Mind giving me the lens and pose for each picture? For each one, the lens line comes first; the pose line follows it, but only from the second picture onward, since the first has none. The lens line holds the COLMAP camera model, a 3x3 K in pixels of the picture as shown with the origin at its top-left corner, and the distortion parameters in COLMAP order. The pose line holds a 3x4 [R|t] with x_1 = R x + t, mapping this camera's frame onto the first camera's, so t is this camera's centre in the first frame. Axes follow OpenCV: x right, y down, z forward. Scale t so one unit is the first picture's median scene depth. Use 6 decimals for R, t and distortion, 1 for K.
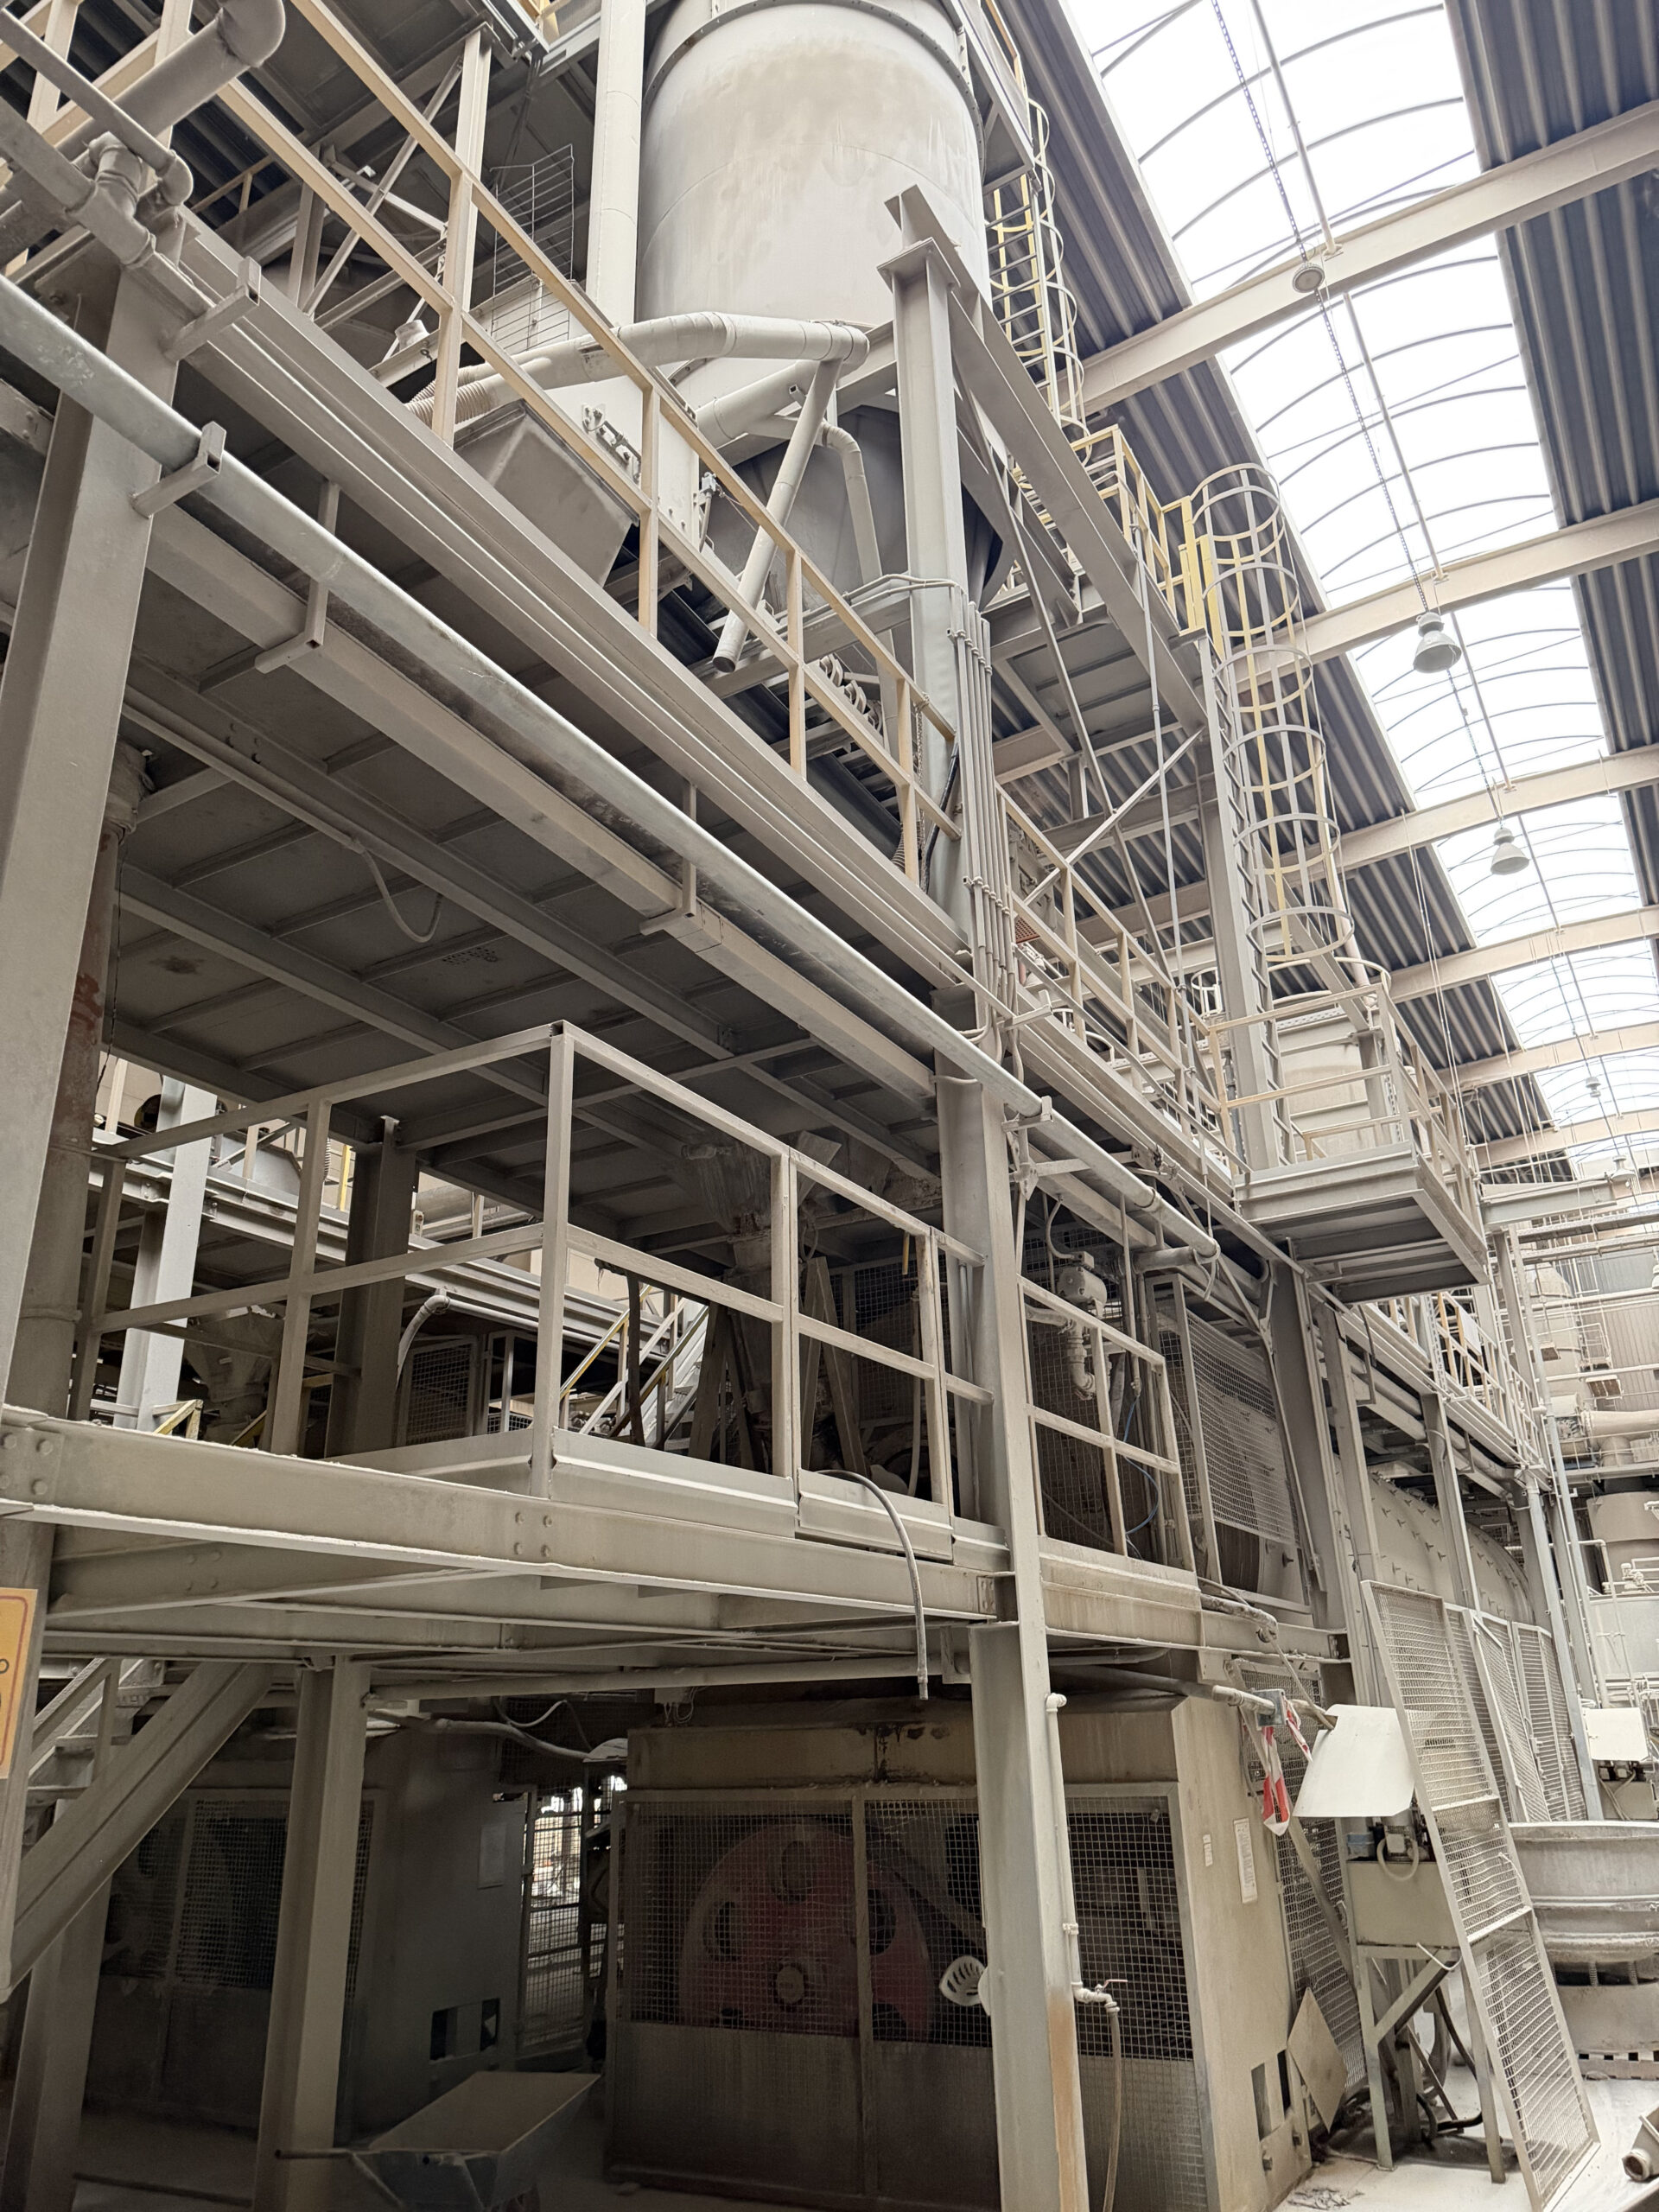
lens RADIAL K [[1509.1, 0, 829.5], [0, 1509.1, 1106.0], [0, 0, 1]] dist [0.005439, -0.029971]
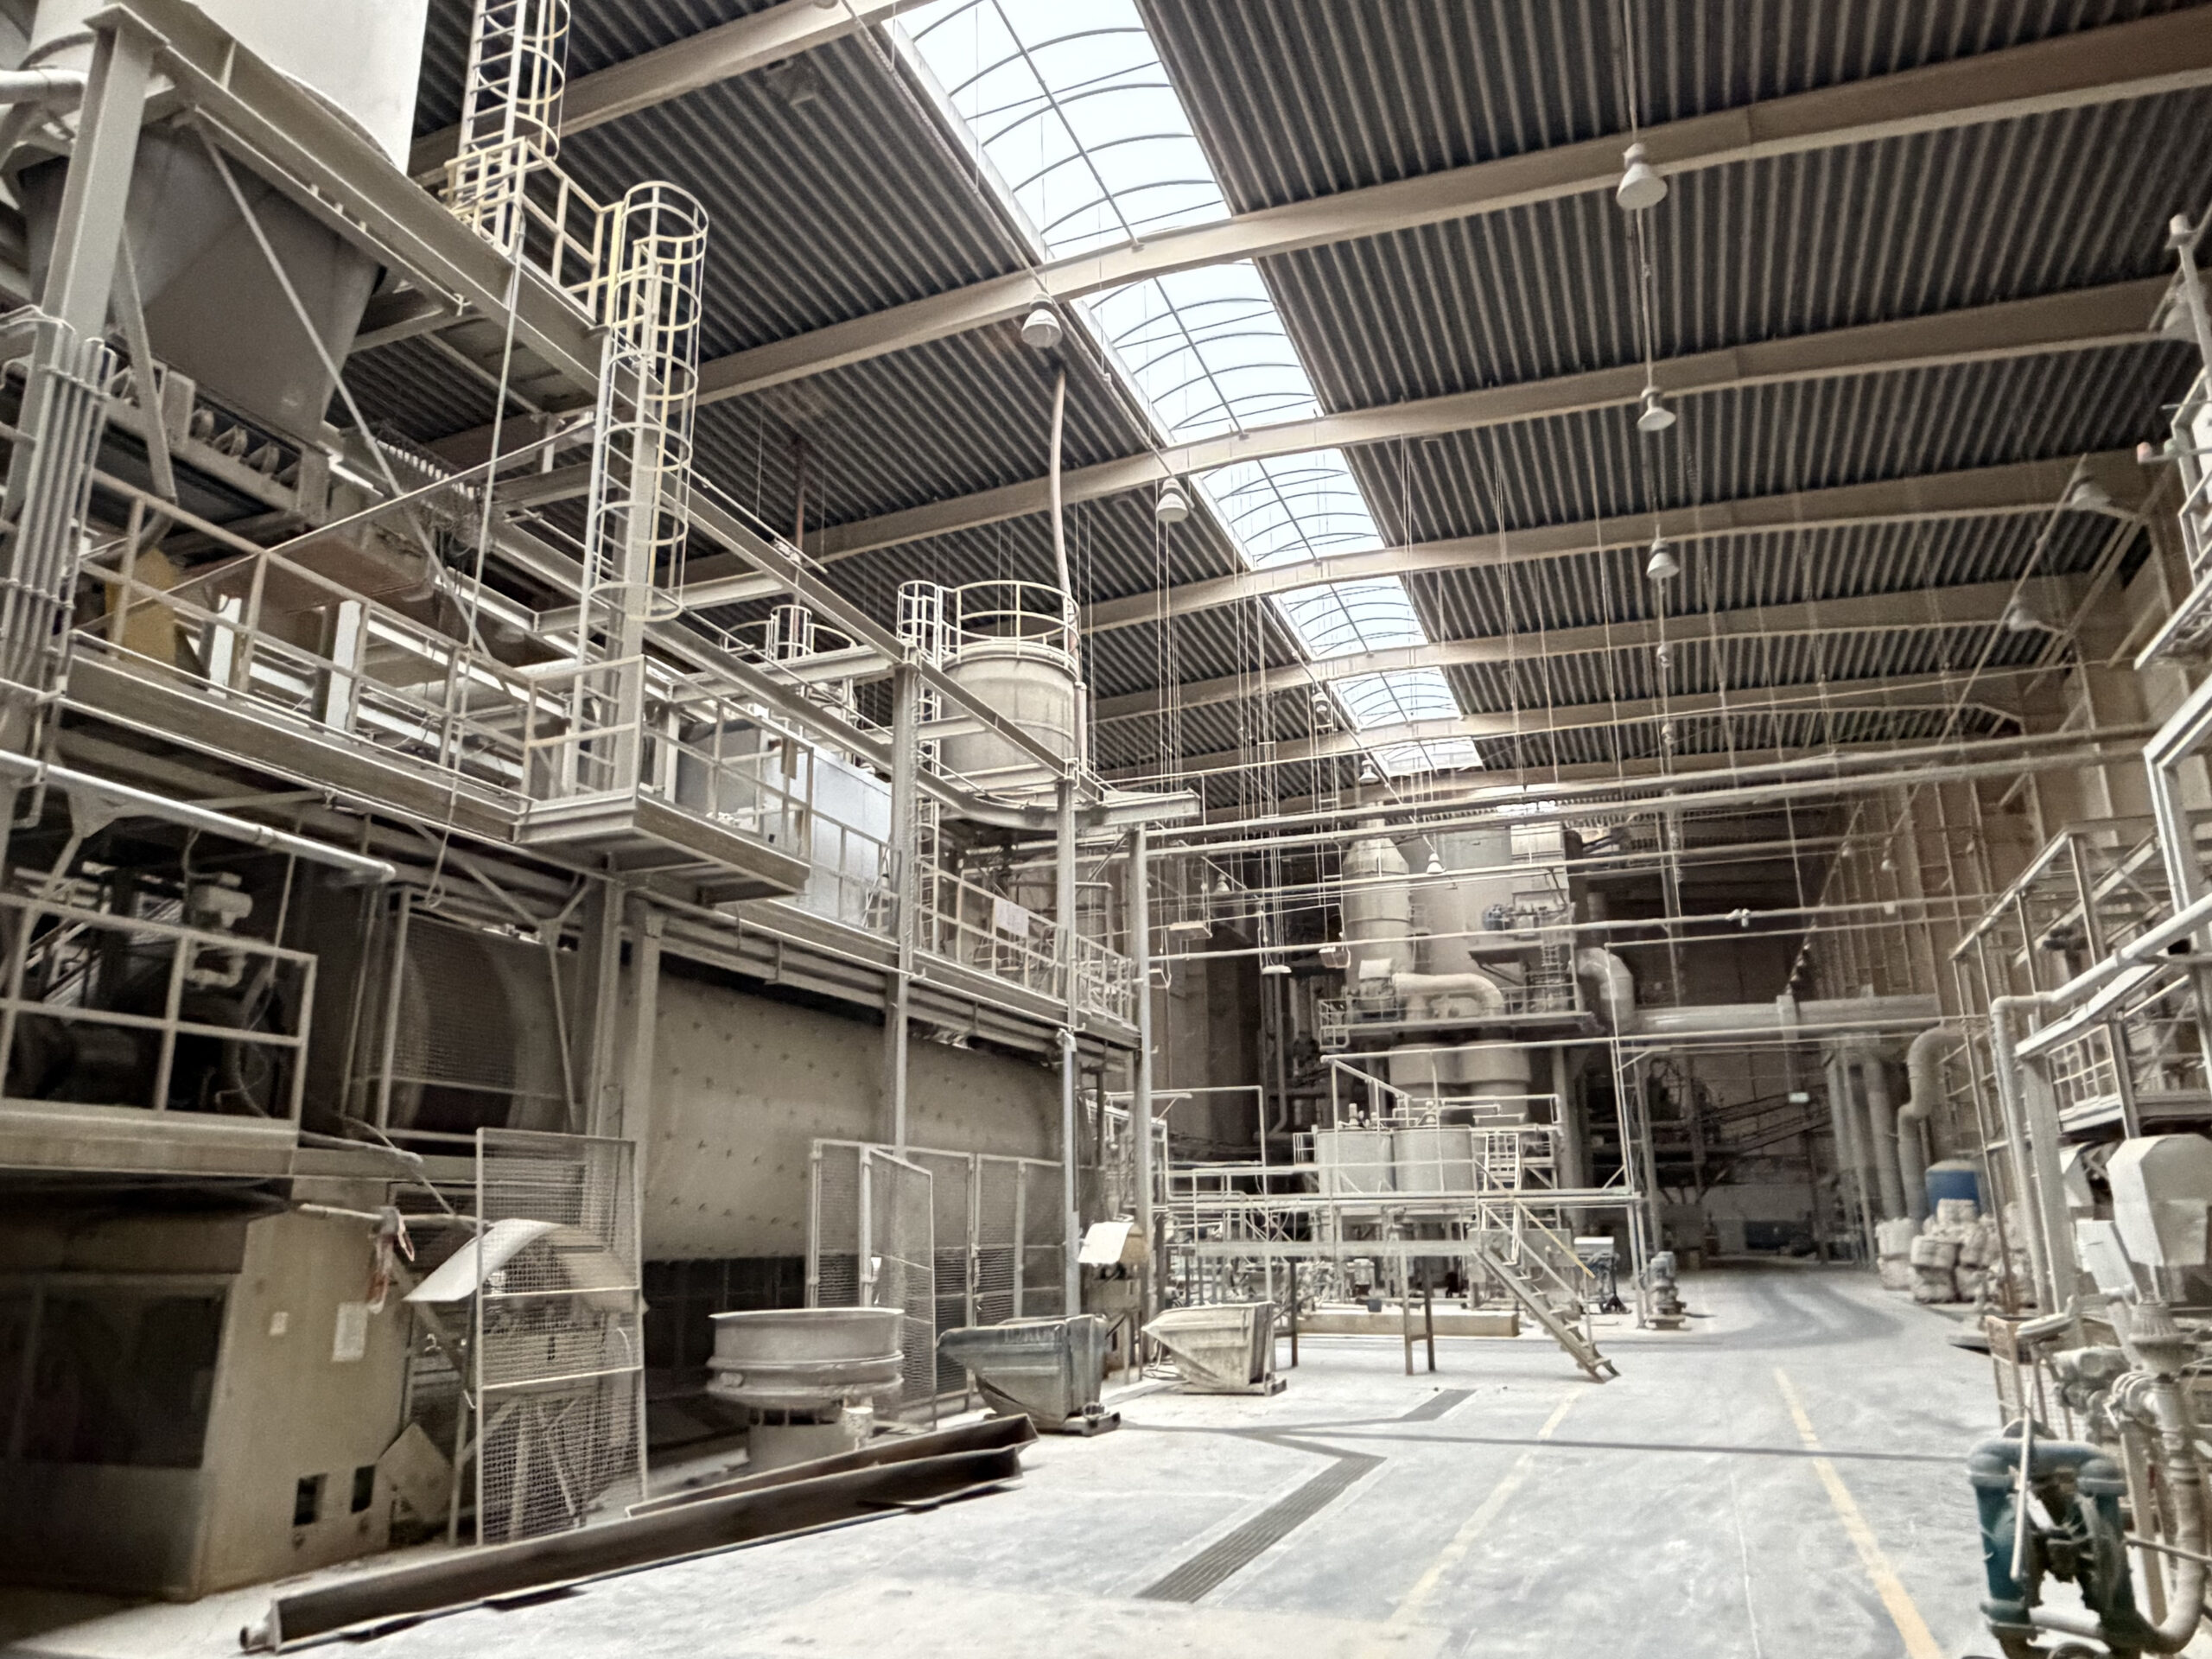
lens RADIAL K [[1446.1, 0, 1106.0], [0, 1446.1, 829.5], [0, 0, 1]] dist [-0.032444, -0.000806]
pose [[0.985321, 0.044467, 0.164817, 0.240934], [-0.063278, 0.991837, 0.110705, -0.041180], [-0.158548, -0.119509, 0.980092, -0.099032]]
